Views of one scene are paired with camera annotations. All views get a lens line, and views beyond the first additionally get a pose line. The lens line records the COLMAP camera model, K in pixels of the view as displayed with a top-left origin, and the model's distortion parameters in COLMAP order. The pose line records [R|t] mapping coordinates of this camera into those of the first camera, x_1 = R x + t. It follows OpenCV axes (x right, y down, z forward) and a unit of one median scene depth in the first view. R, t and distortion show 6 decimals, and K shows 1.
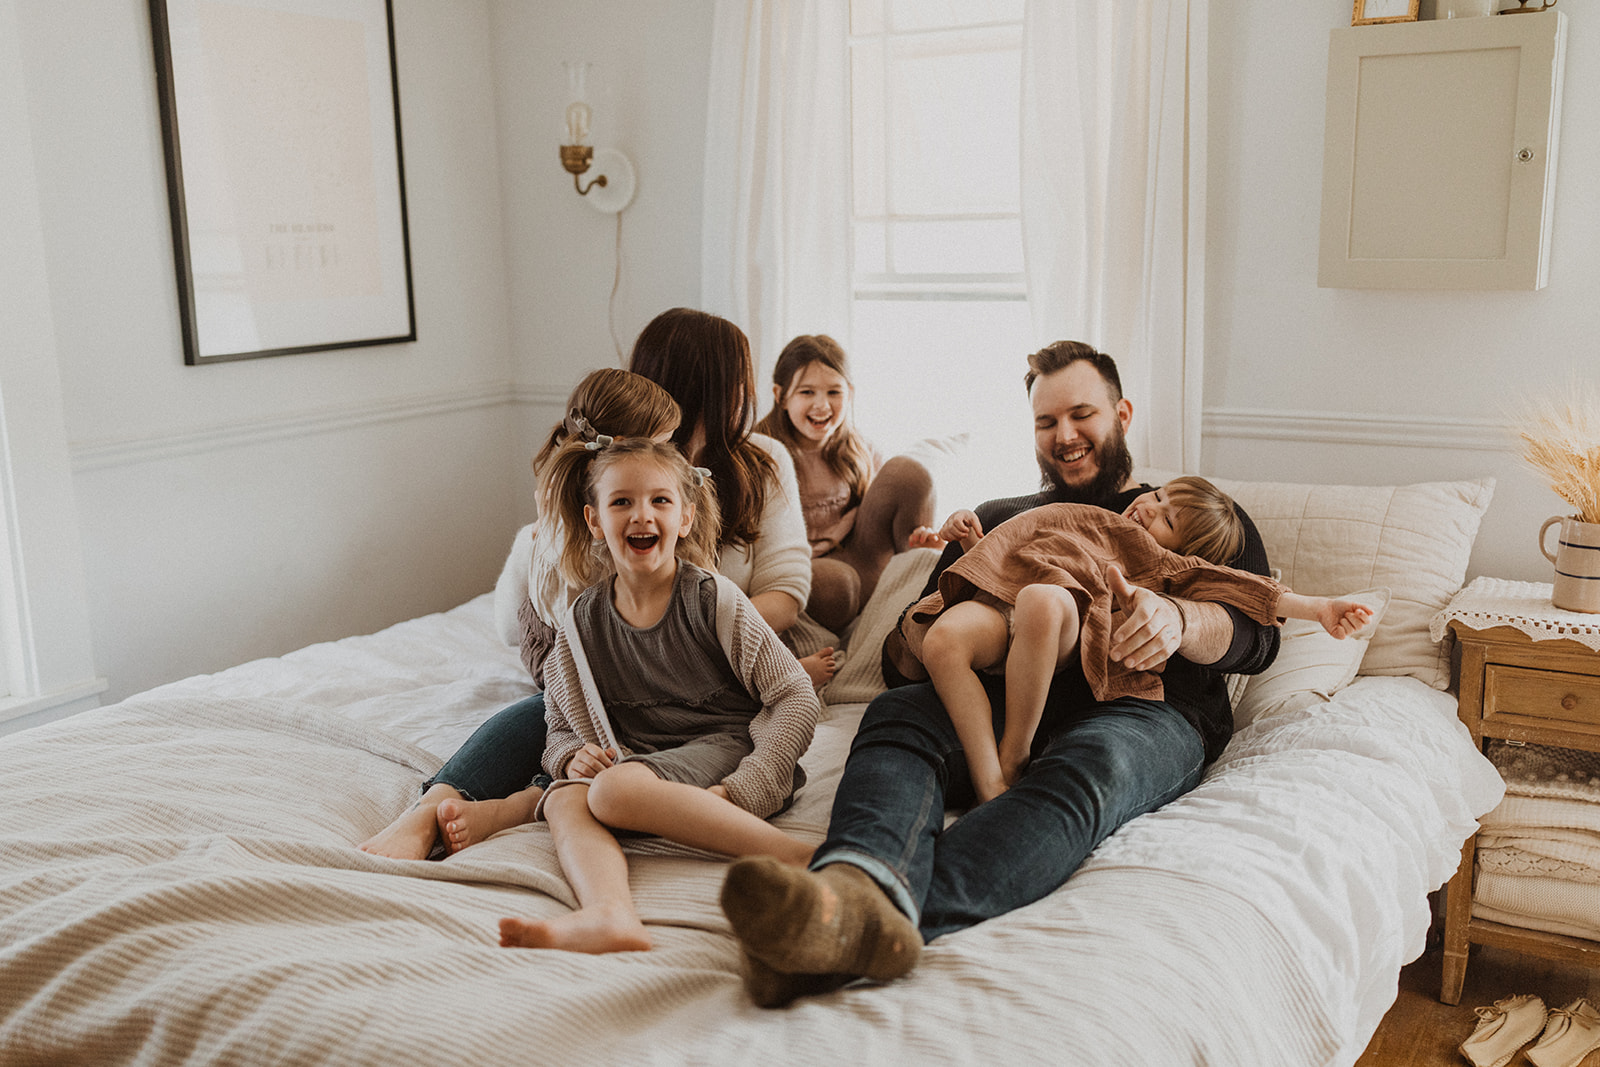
lens RADIAL K [[1528.8, 0, 792.4], [0, 1528.8, 535.4], [0, 0, 1]] dist [0.004833, -0.009614]
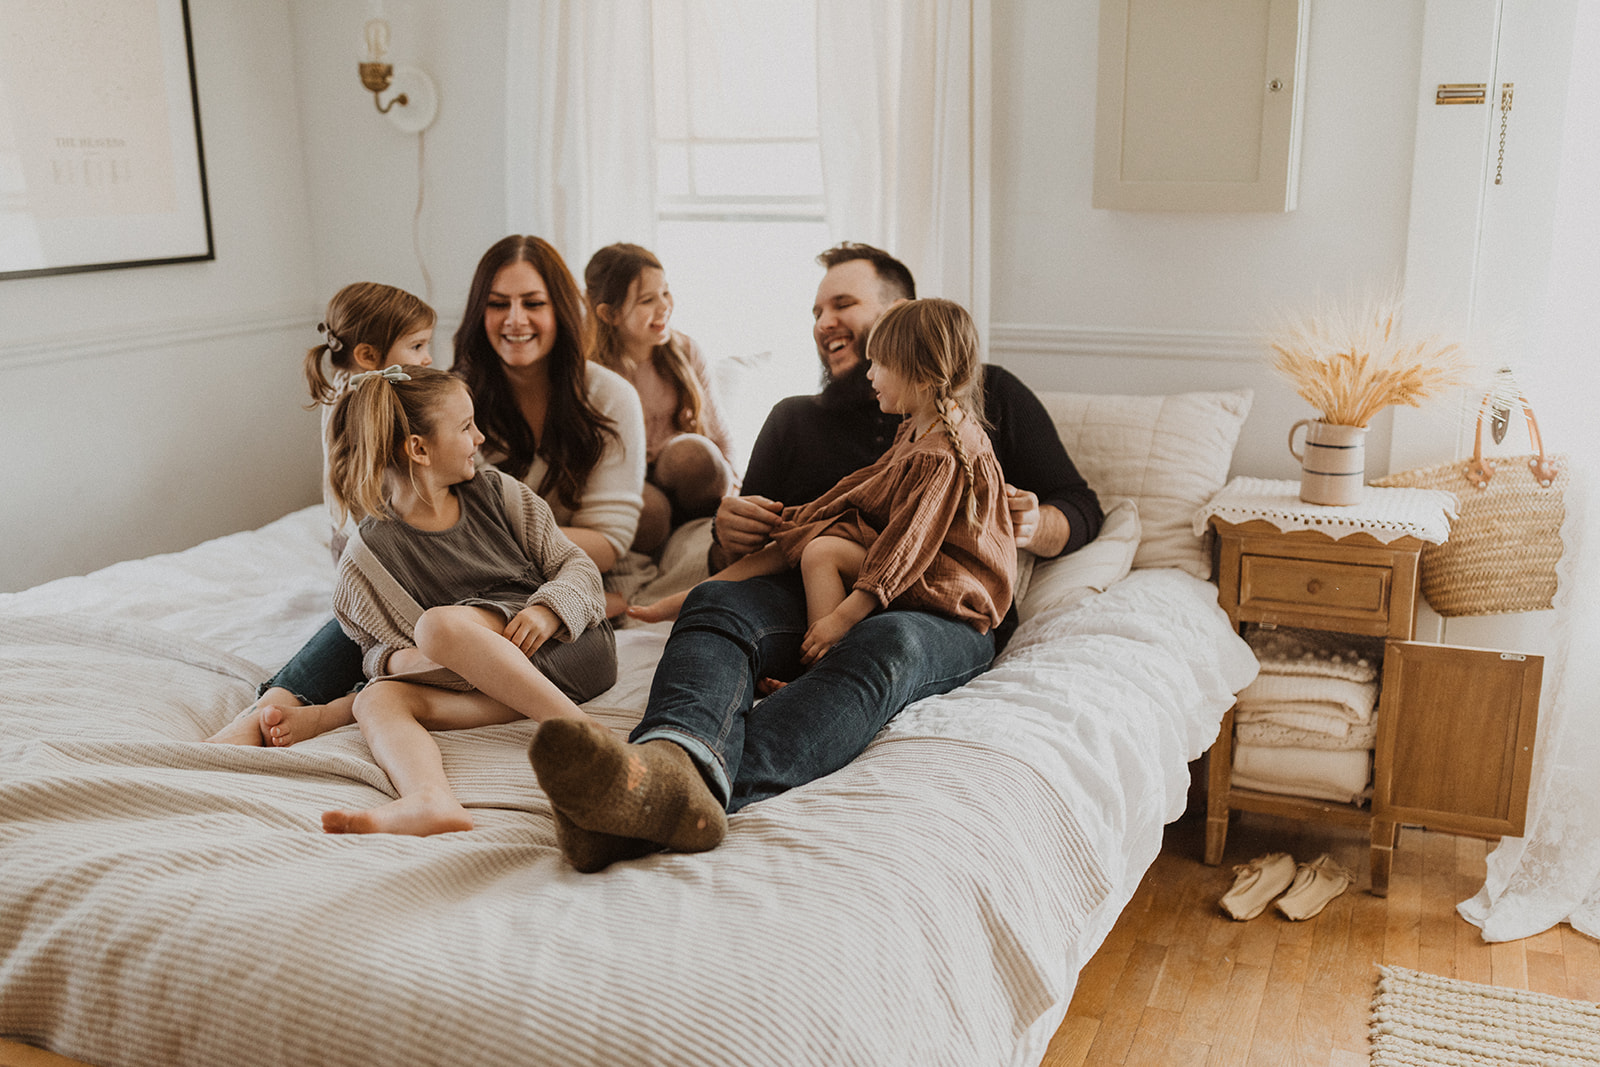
lens RADIAL K [[1514.4, 0, 797.9], [0, 1514.4, 539.2], [0, 0, 1]] dist [0.000040, 0.005894]
pose [[0.991738, -0.020427, 0.126643, 0.000383], [0.014792, 0.998865, 0.045277, 0.018923], [-0.127425, -0.043029, 0.990914, -0.034279]]
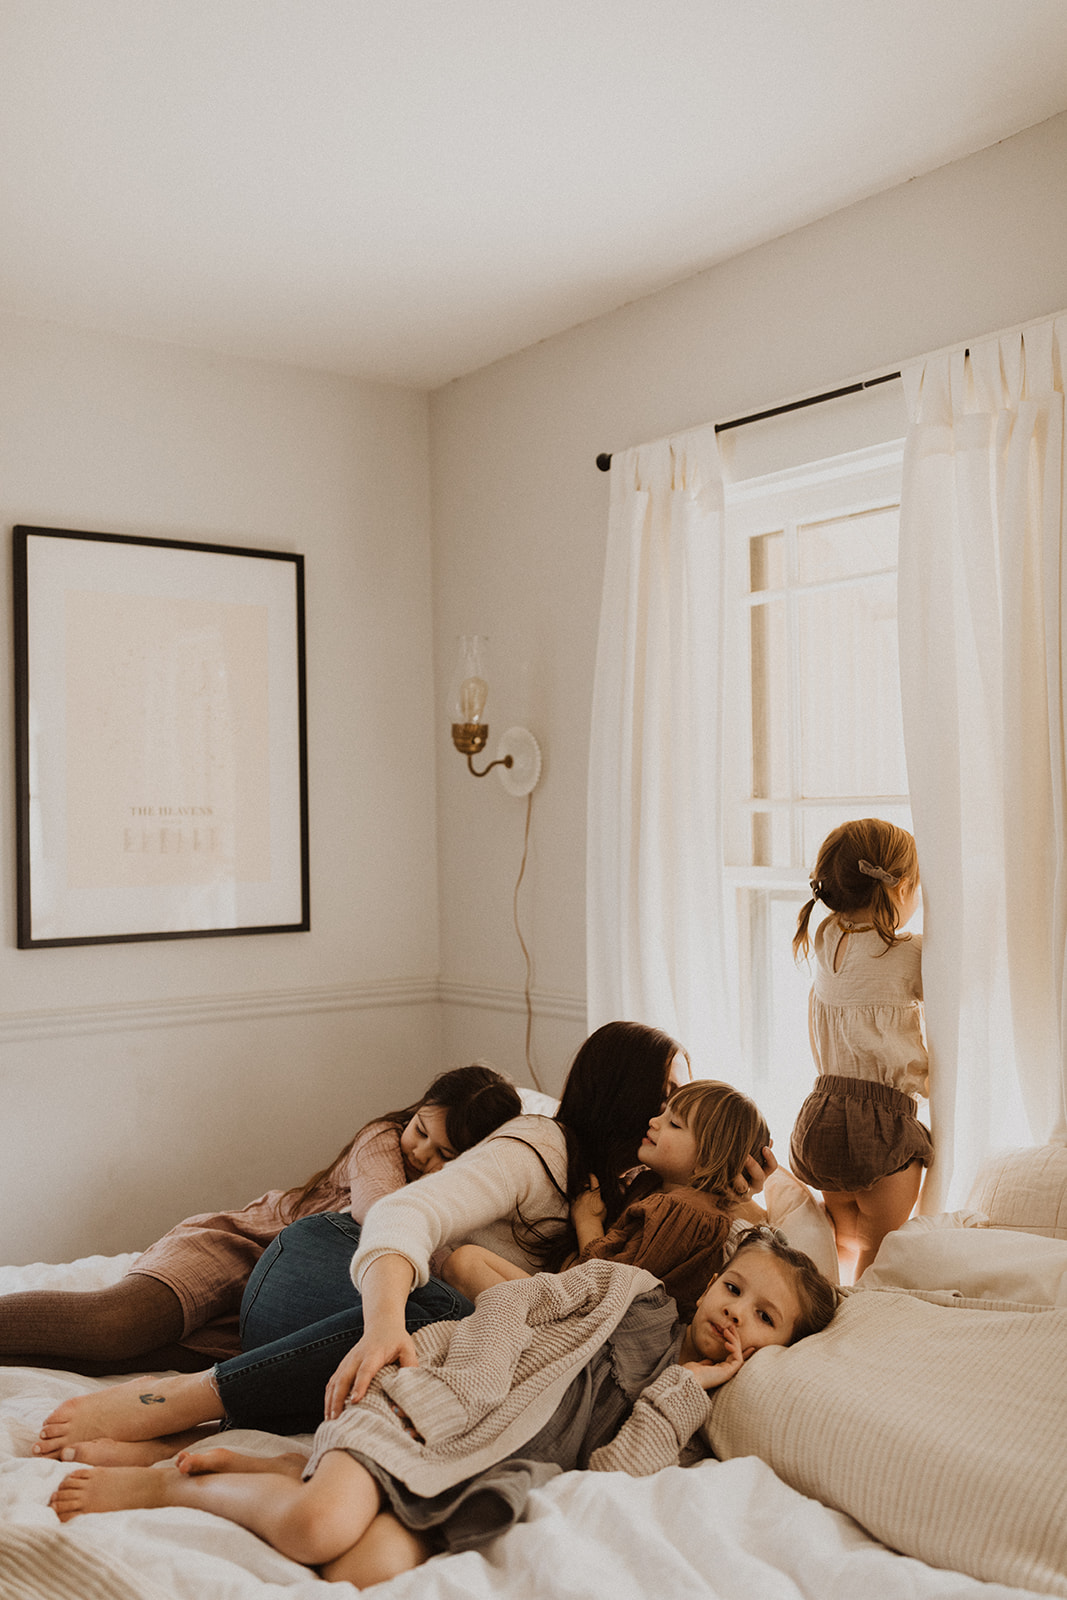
lens RADIAL K [[1528.8, 0, 533.5], [0, 1528.8, 800.0], [0, 0, 1]] dist [0.004833, -0.009614]
pose [[0.920470, -0.000526, -0.390814, 0.334224], [-0.081268, 0.977882, -0.192723, -0.049512], [0.382271, 0.209156, 0.900068, 0.267917]]
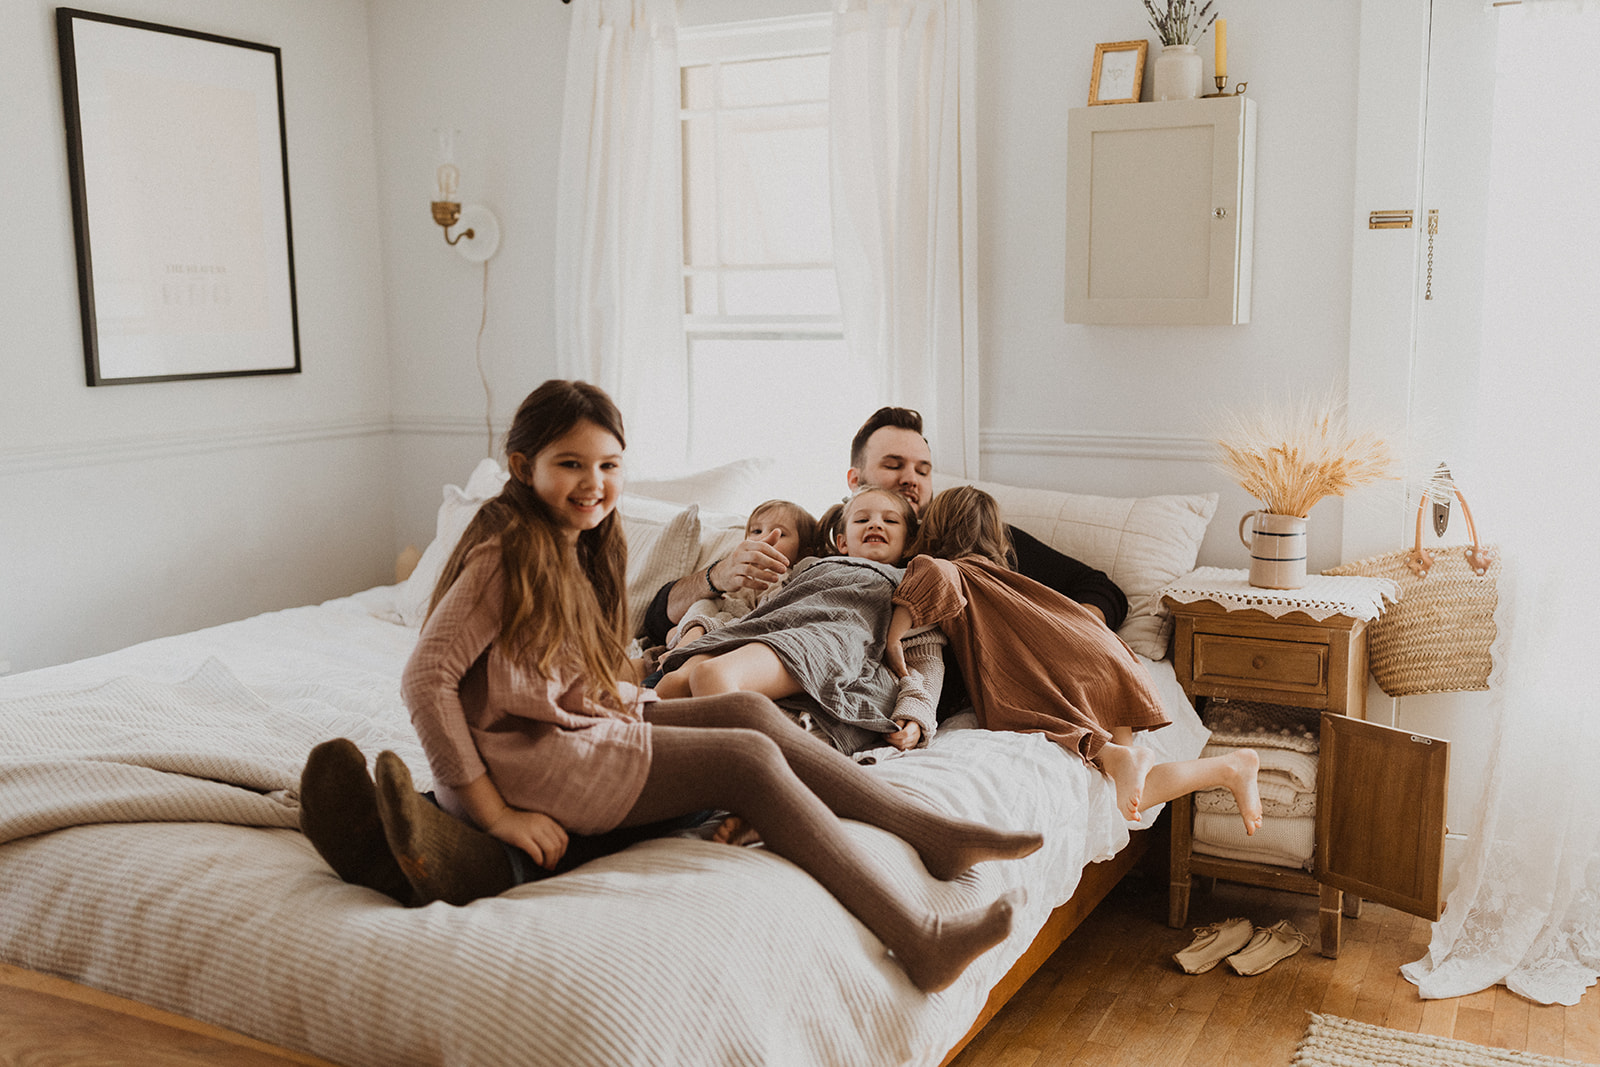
lens RADIAL K [[1514.4, 0, 797.9], [0, 1514.4, 539.2], [0, 0, 1]] dist [0.000040, 0.005894]
pose [[0.998654, 0.000761, 0.051865, 0.082393], [0.001654, 0.998917, -0.046491, 0.064706], [-0.051844, 0.046514, 0.997571, -0.167105]]
